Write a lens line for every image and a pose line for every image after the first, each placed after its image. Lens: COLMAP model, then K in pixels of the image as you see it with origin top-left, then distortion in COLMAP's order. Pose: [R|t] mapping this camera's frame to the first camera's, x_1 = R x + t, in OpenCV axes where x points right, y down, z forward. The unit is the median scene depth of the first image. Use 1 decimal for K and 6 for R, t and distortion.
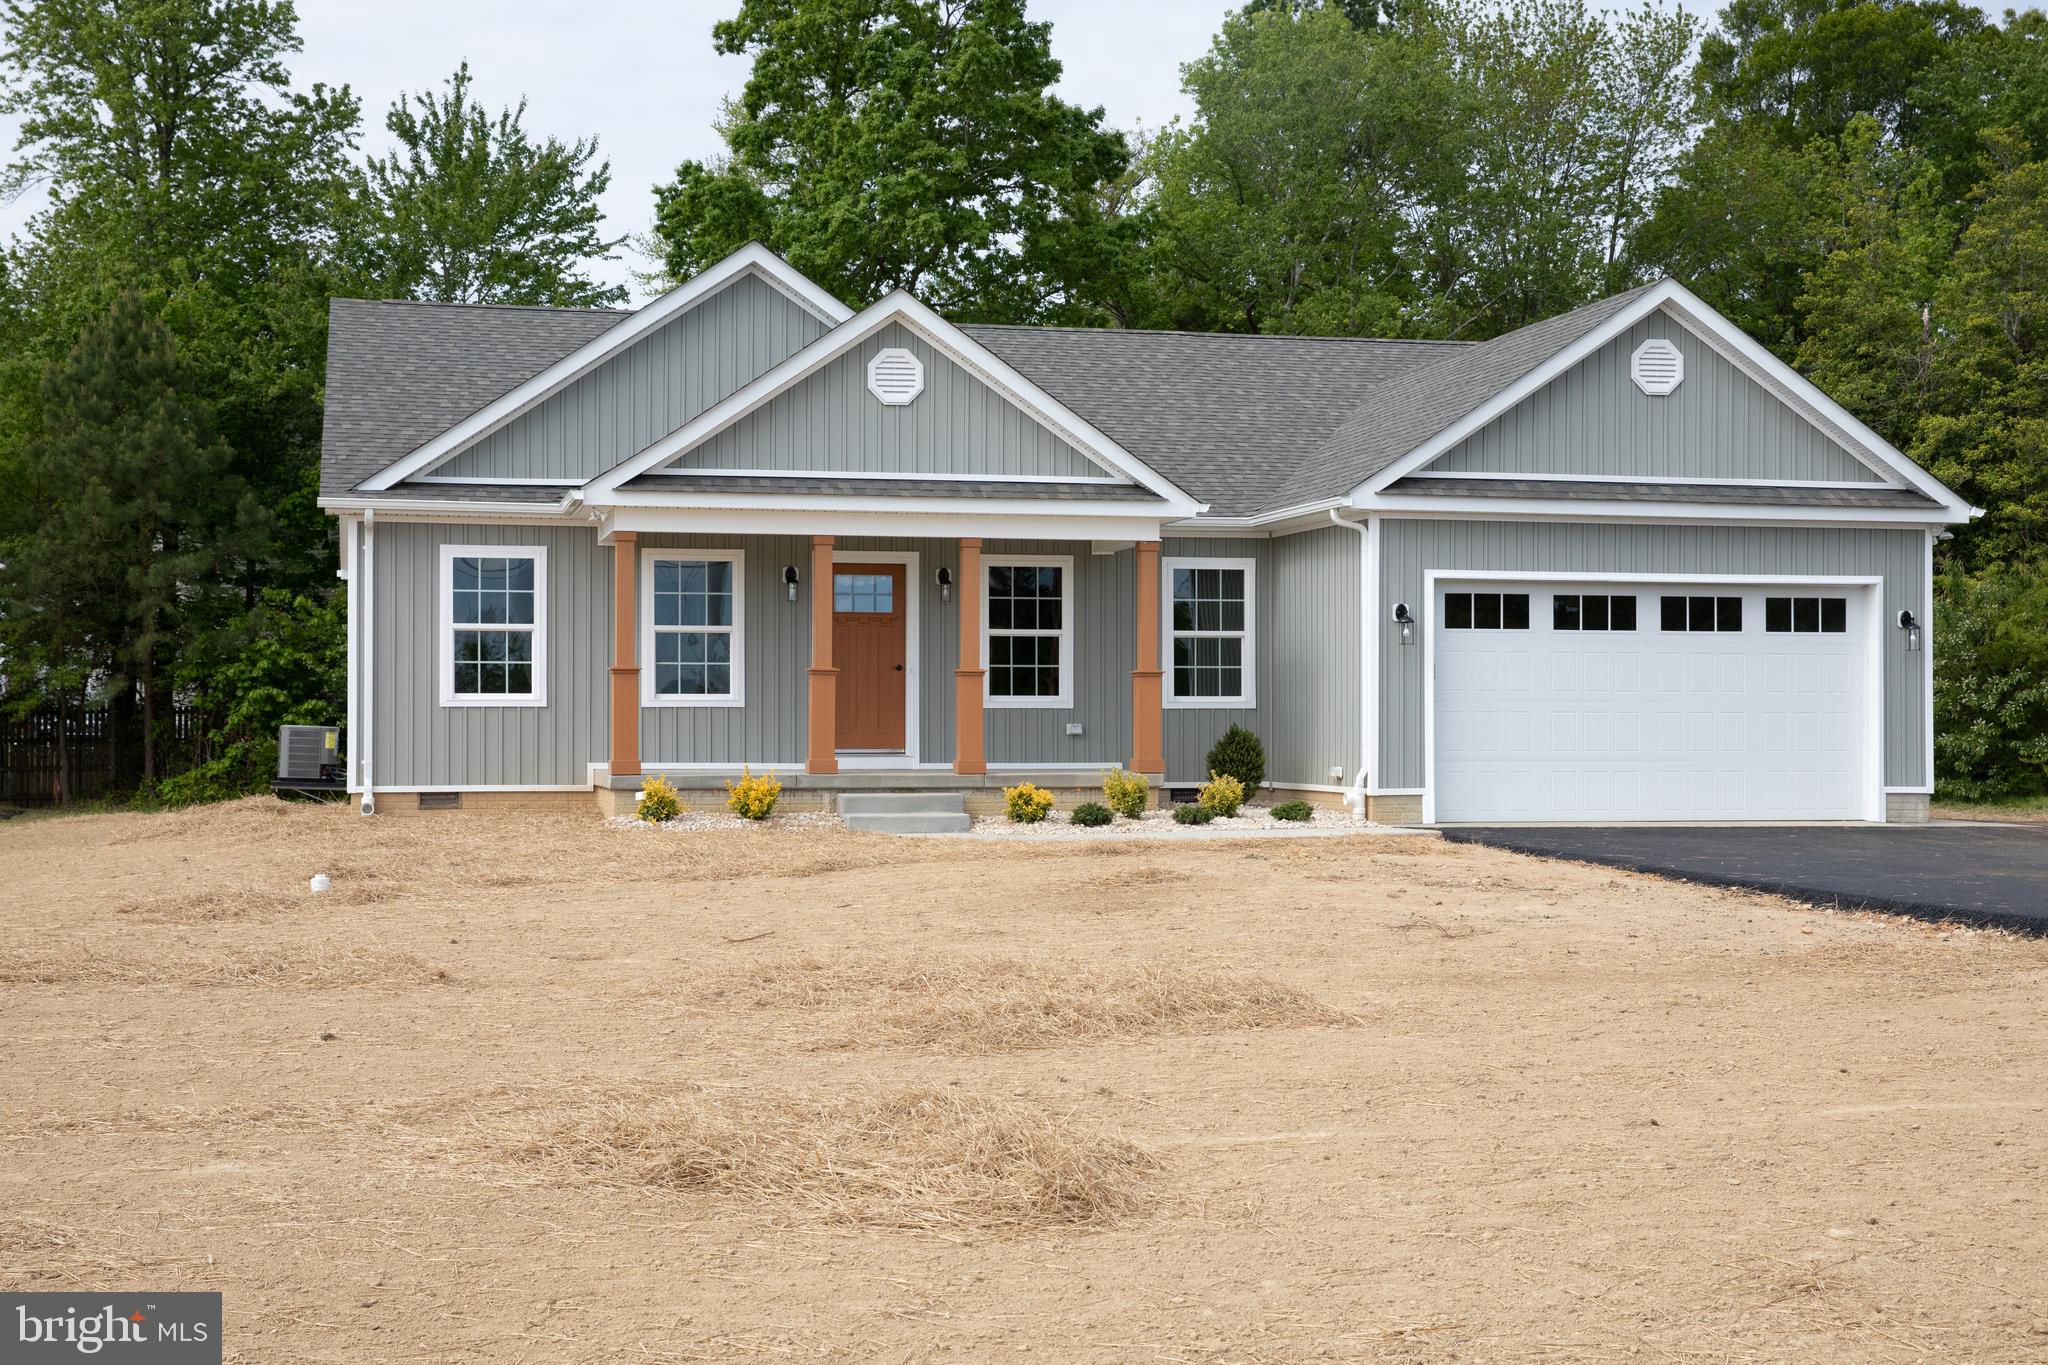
lens RADIAL K [[2665.4, 0, 1128.6], [0, 2665.4, 651.1], [0, 0, 1]] dist [0.104056, 0.030456]
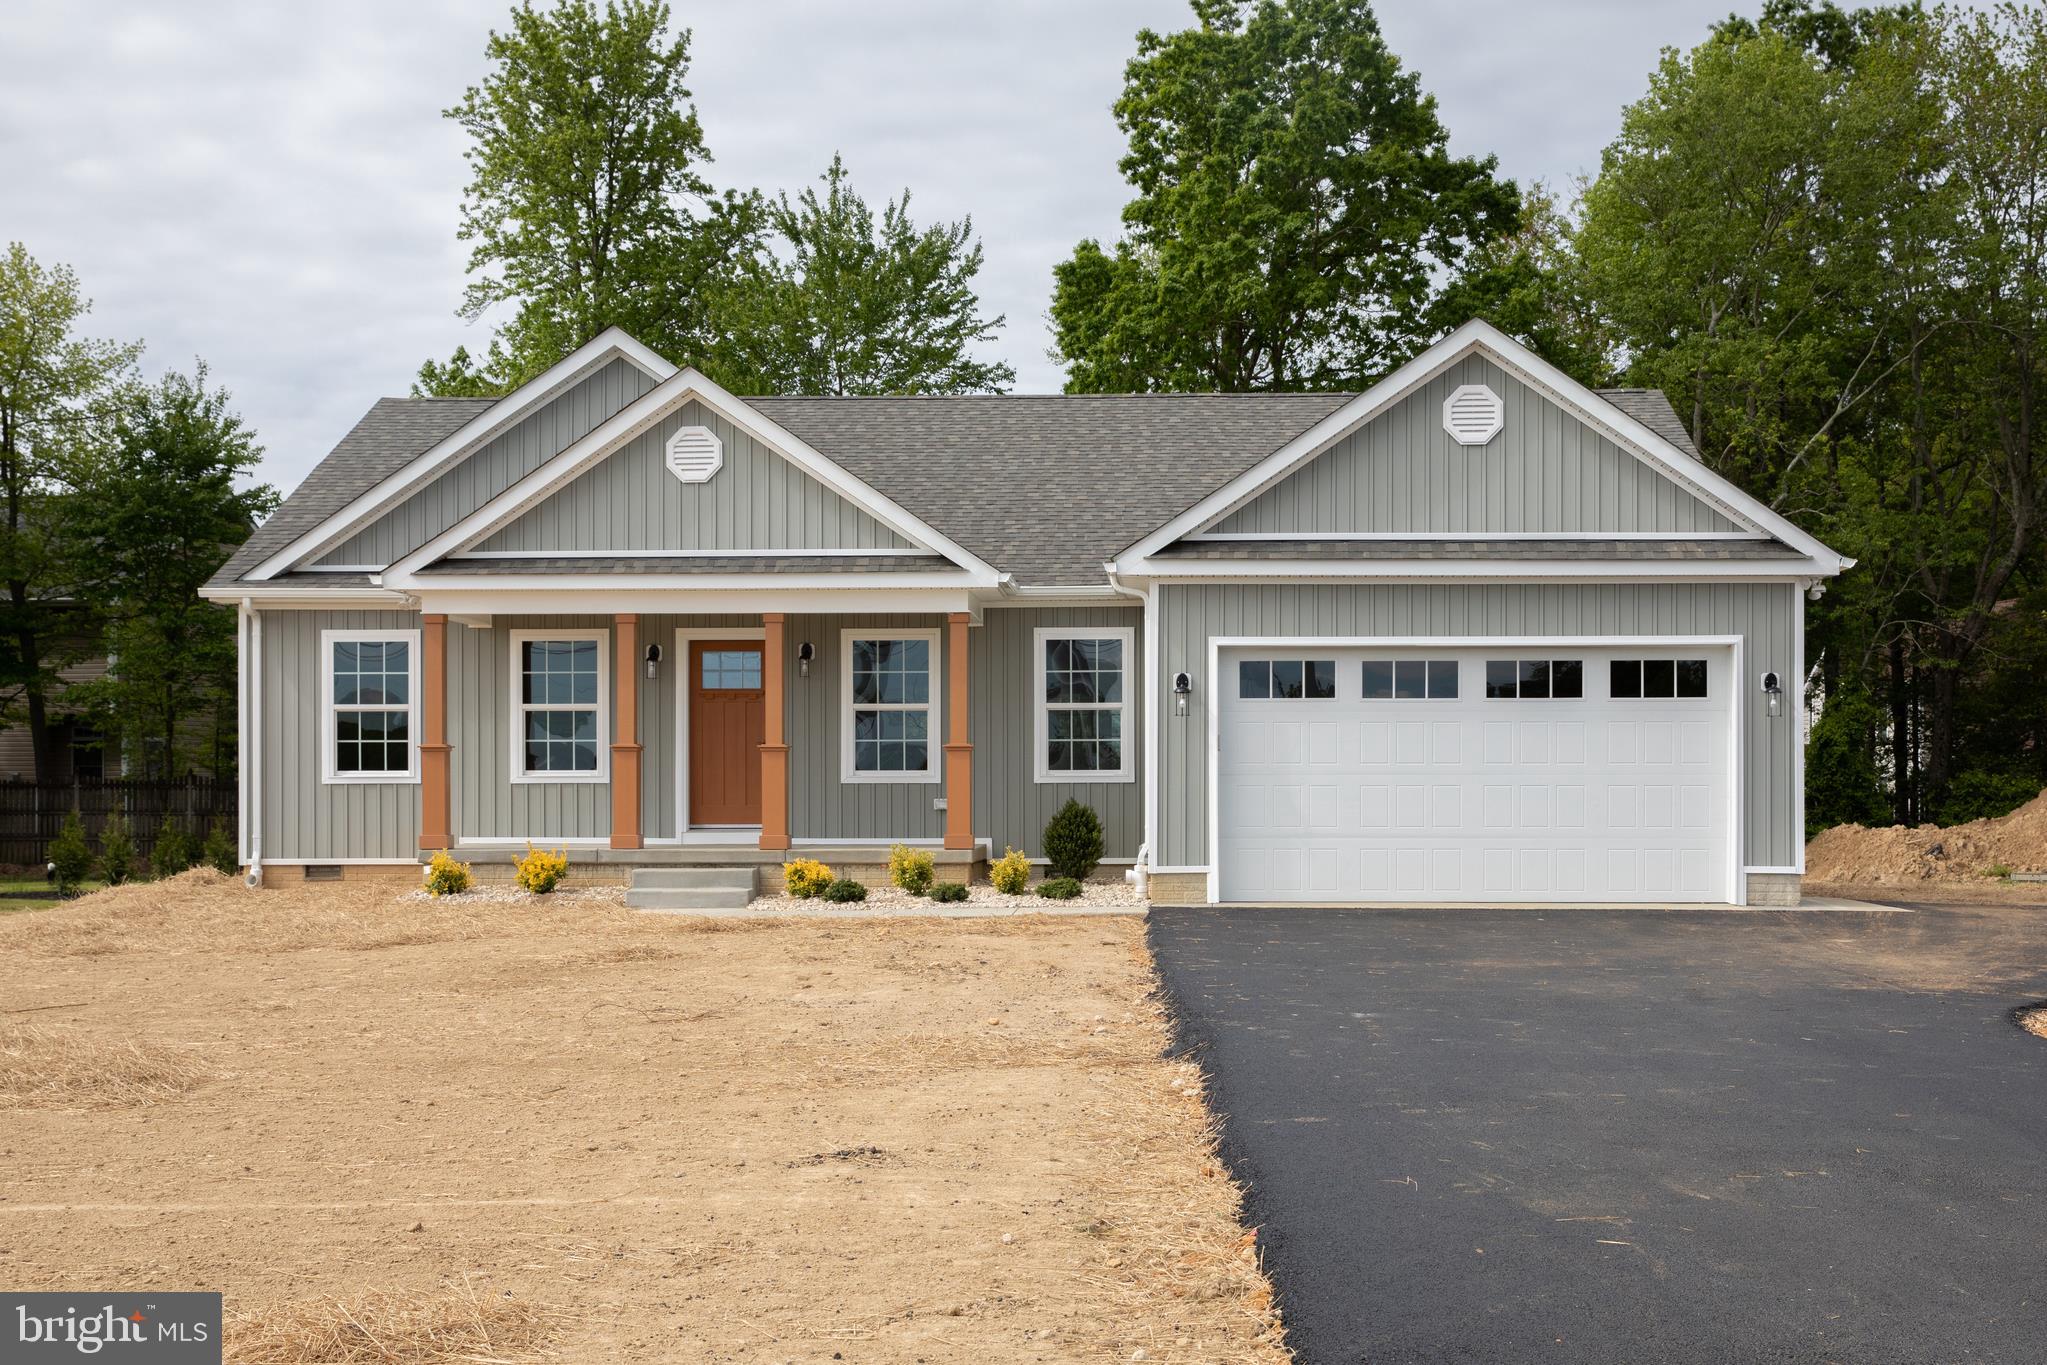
lens RADIAL K [[2710.2, 0, 1085.9], [0, 2710.2, 724.8], [0, 0, 1]] dist [0.046567, 0.005769]
pose [[0.961037, -0.009169, -0.276267, 0.326094], [0.009307, 0.999956, -0.000811, 0.001217], [0.276262, -0.001792, 0.961081, 0.056469]]
